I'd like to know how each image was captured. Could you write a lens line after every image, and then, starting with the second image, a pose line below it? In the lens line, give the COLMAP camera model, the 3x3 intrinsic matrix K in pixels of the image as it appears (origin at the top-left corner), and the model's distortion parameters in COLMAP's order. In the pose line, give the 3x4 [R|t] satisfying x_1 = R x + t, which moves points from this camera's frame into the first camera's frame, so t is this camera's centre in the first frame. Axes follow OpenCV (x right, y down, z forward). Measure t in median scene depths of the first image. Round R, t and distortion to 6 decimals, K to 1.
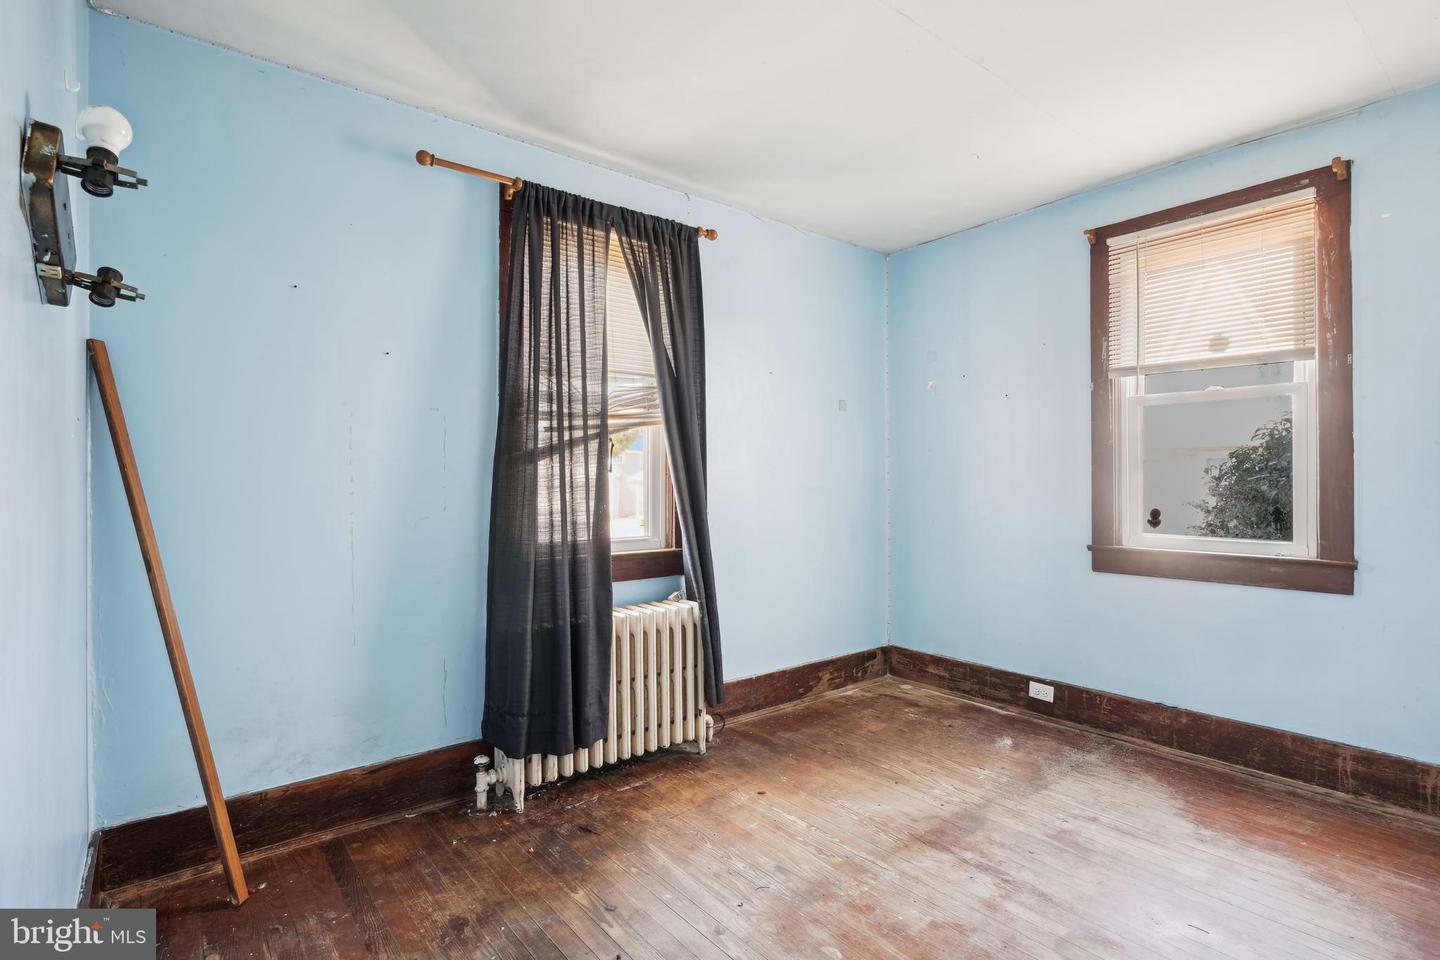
lens RADIAL K [[698.6, 0, 721.6], [0, 698.6, 477.4], [0, 0, 1]] dist [-0.012555, 0.008362]
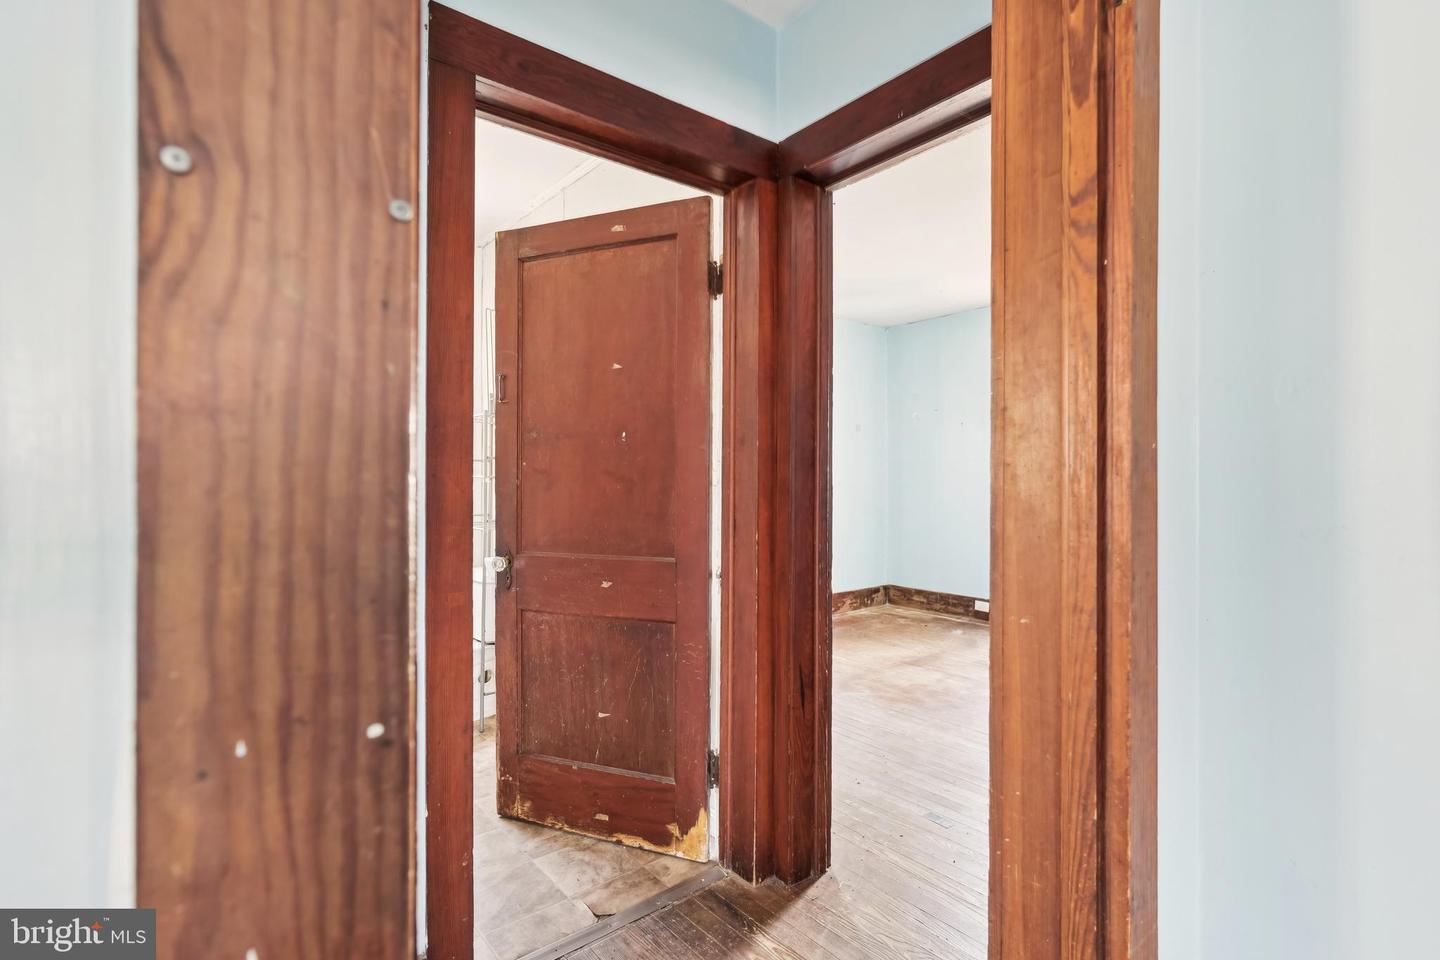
lens RADIAL K [[698.6, 0, 721.6], [0, 698.6, 477.4], [0, 0, 1]] dist [-0.012555, 0.008362]
pose [[0.999963, -0.001814, 0.008366, -0.151559], [0.001761, 0.999979, 0.006249, -0.004367], [-0.008377, -0.006234, 0.999945, -0.580204]]
